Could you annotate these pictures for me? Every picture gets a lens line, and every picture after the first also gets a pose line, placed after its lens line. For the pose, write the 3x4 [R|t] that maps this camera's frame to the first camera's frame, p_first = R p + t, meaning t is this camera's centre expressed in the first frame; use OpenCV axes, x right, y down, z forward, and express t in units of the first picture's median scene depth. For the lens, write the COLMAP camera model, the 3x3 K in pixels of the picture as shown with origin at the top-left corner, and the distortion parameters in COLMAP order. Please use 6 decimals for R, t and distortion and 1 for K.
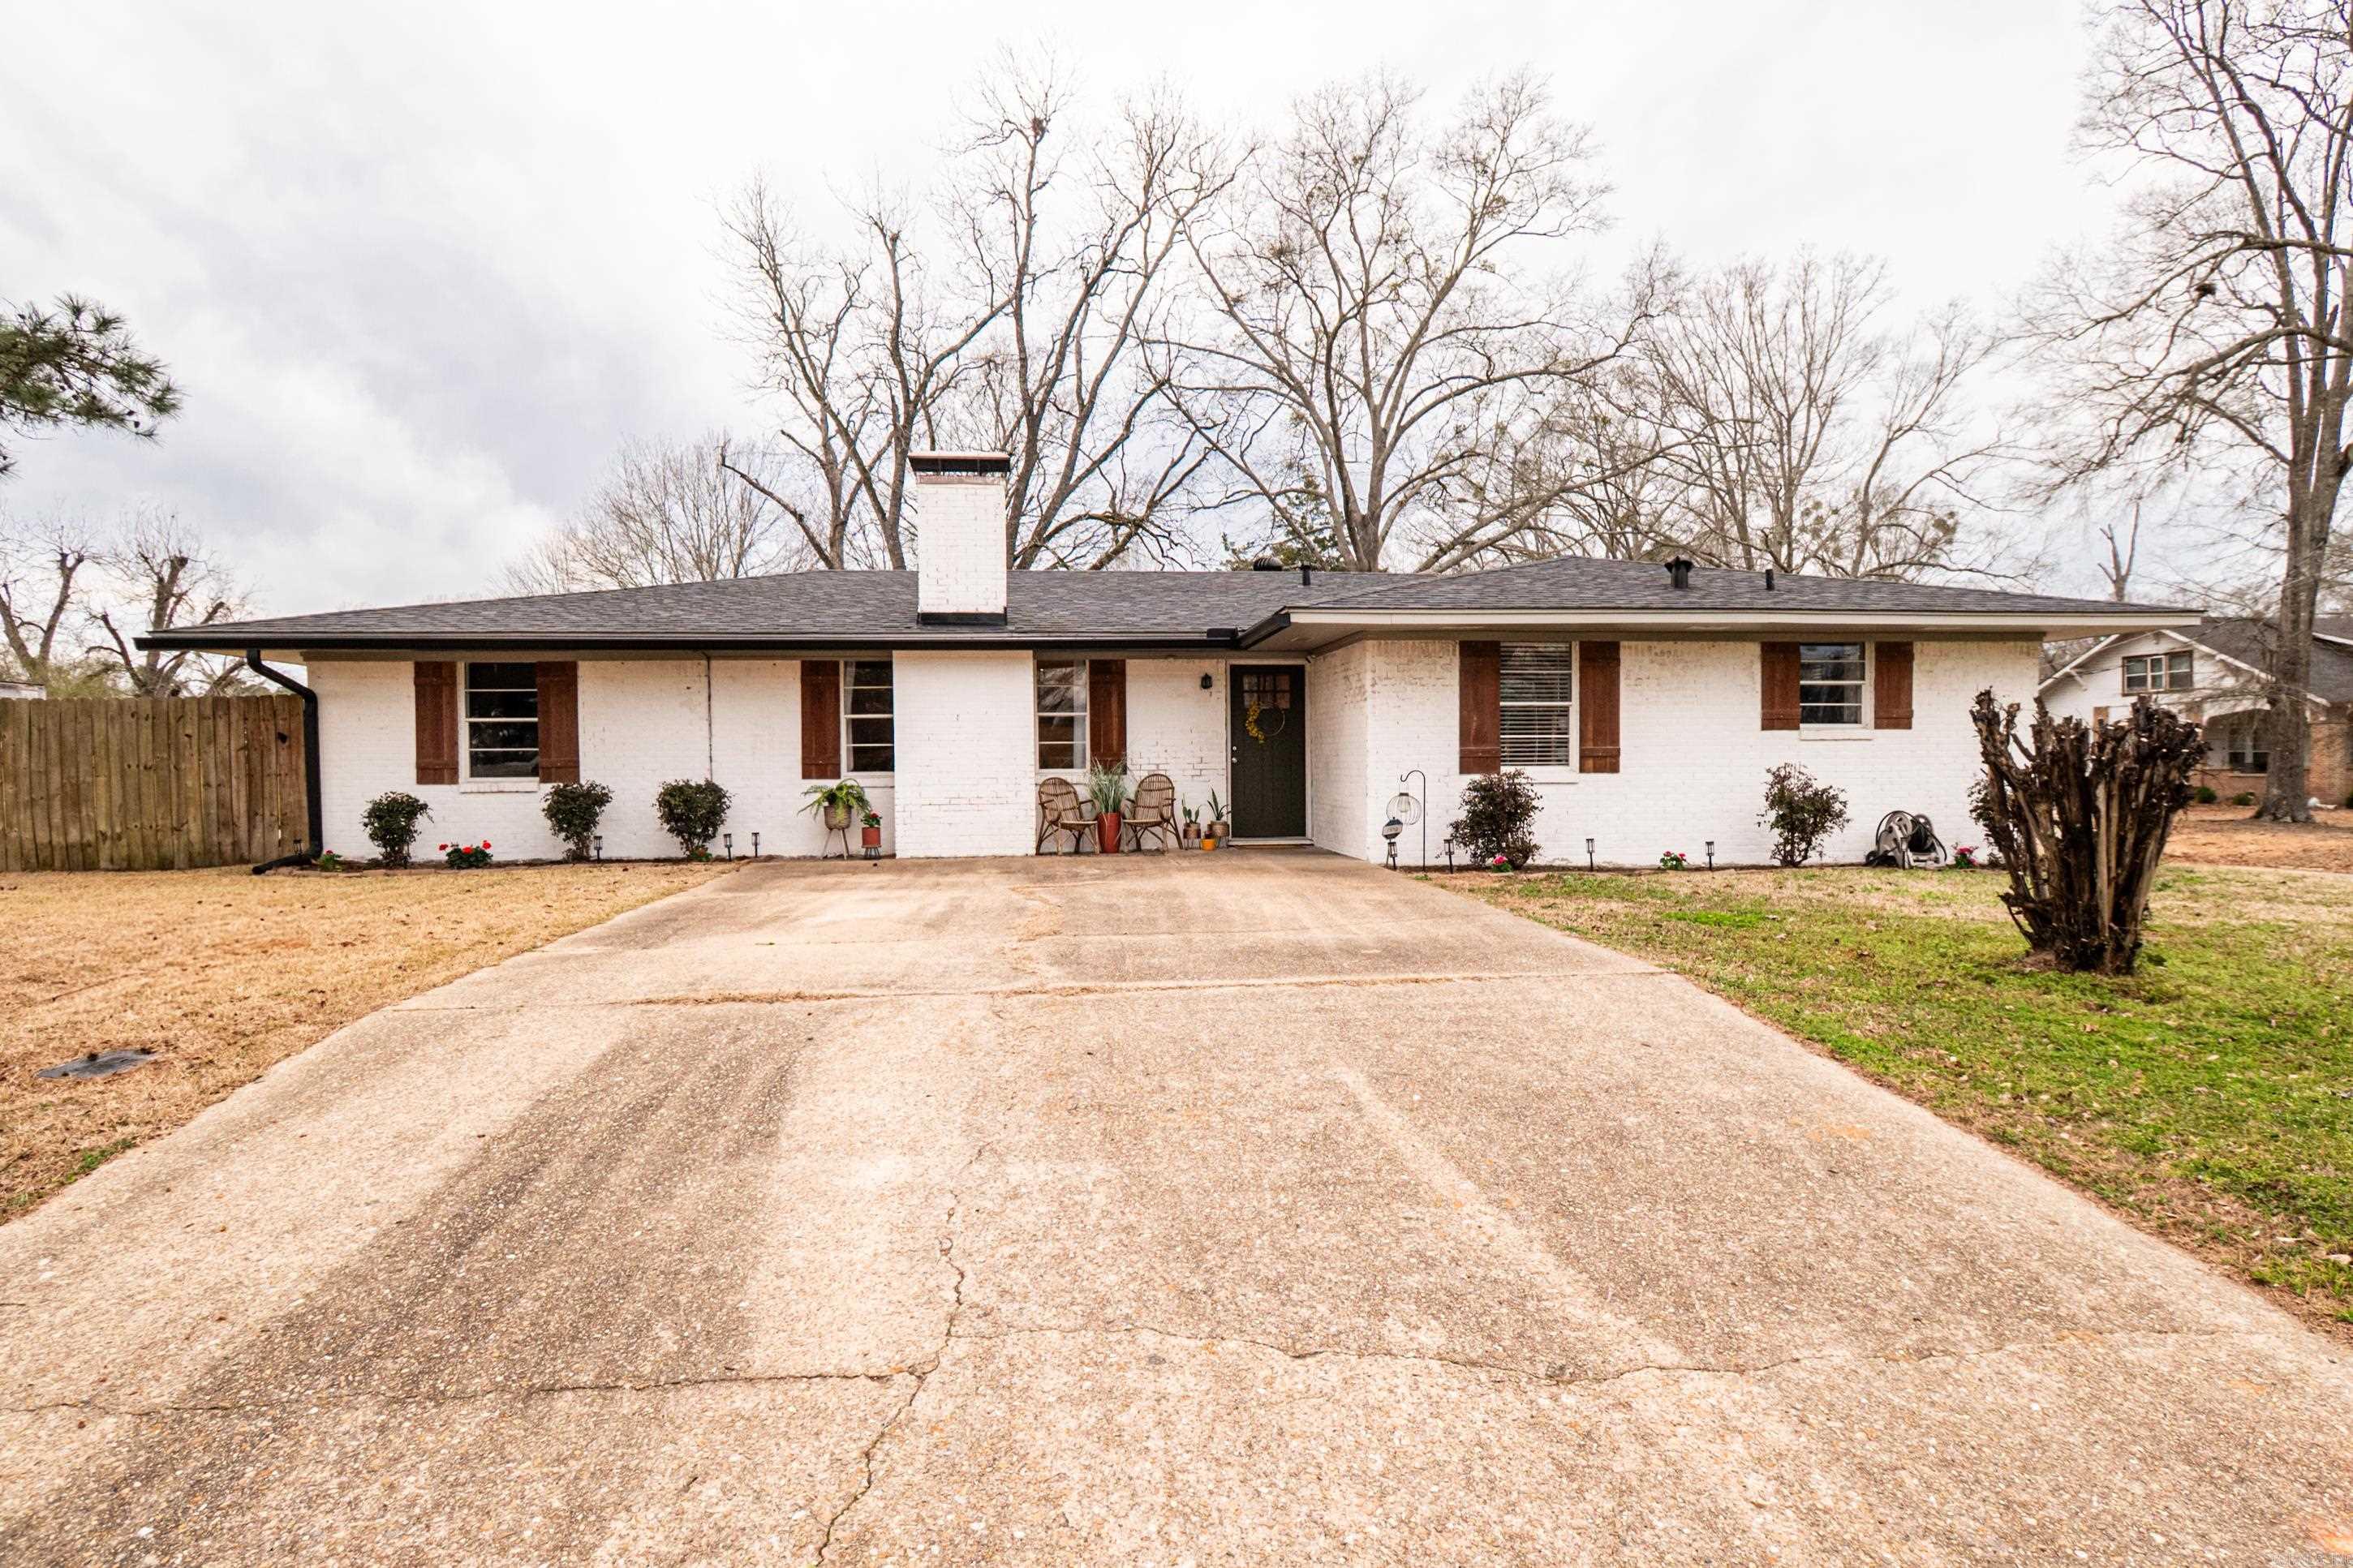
lens RADIAL K [[1275.2, 0, 1176.2], [0, 1275.2, 783.4], [0, 0, 1]] dist [0.003224, -0.000480]
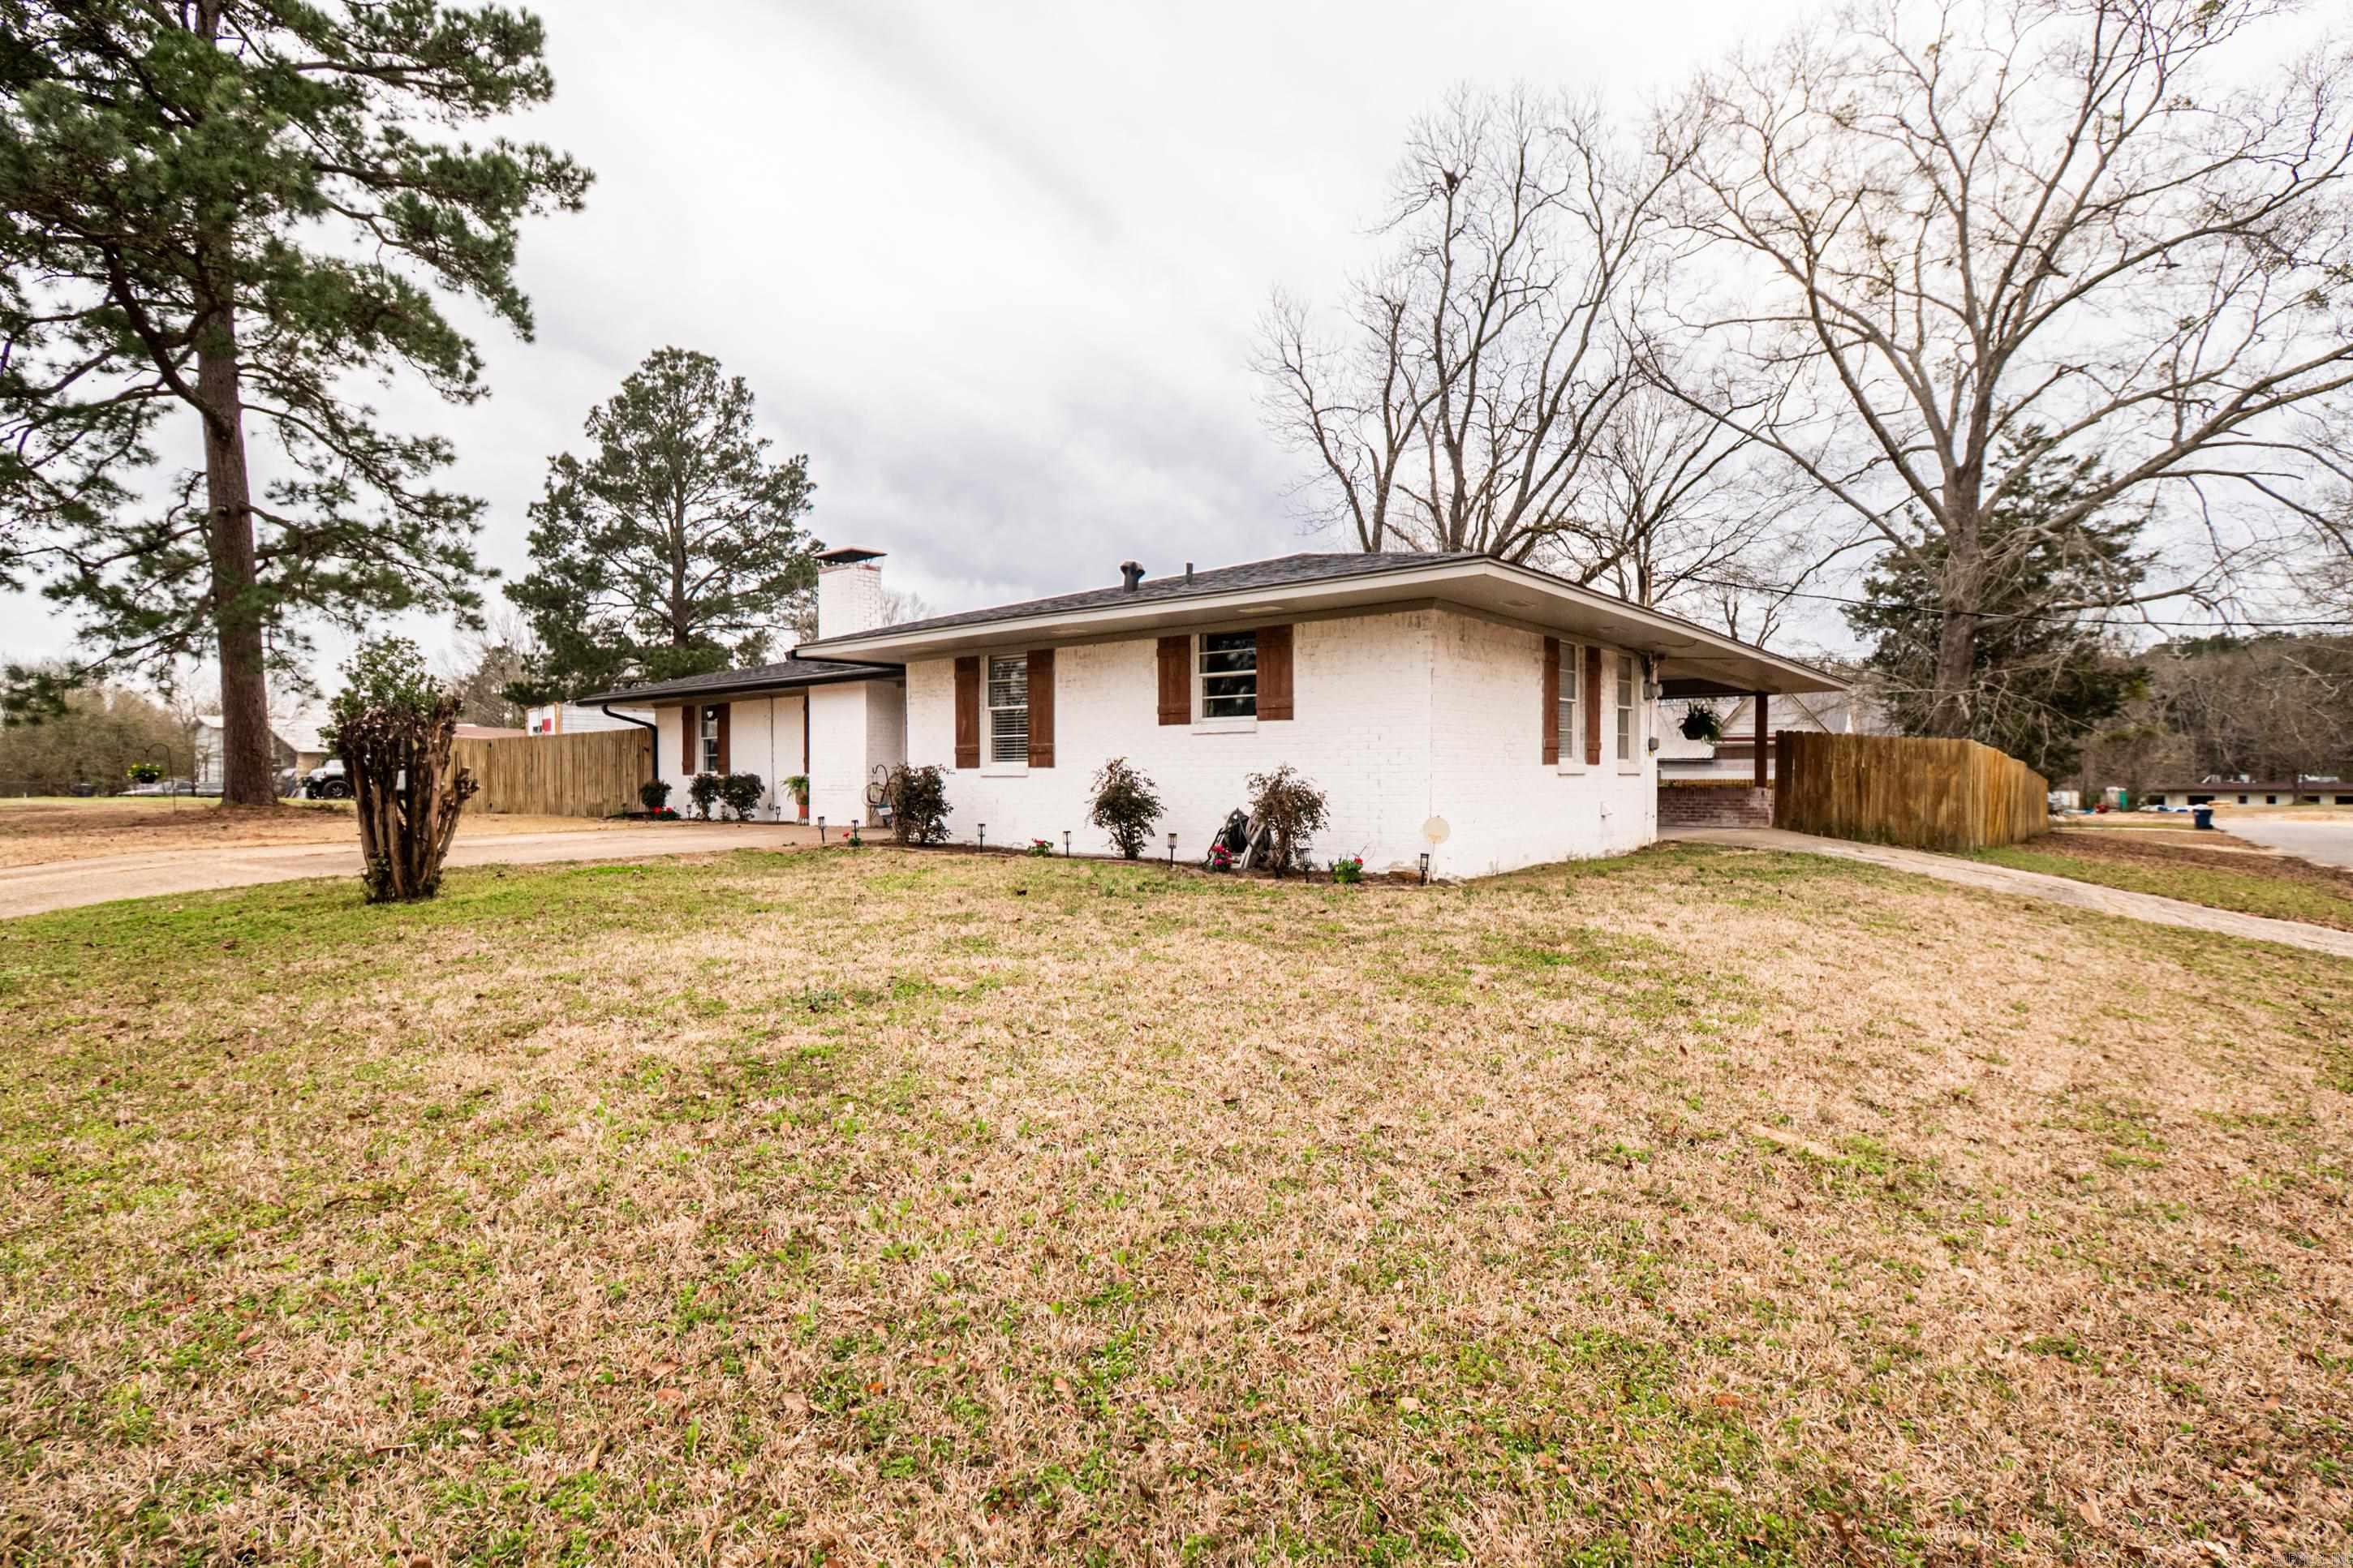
lens RADIAL K [[1144.9, 0, 1175.5], [0, 1144.9, 785.1], [0, 0, 1]] dist [-0.003129, -0.000153]
pose [[0.716799, 0.010543, -0.697200, 1.106978], [-0.007868, 0.999944, 0.007032, -0.000369], [0.697235, 0.000445, 0.716842, 0.355256]]
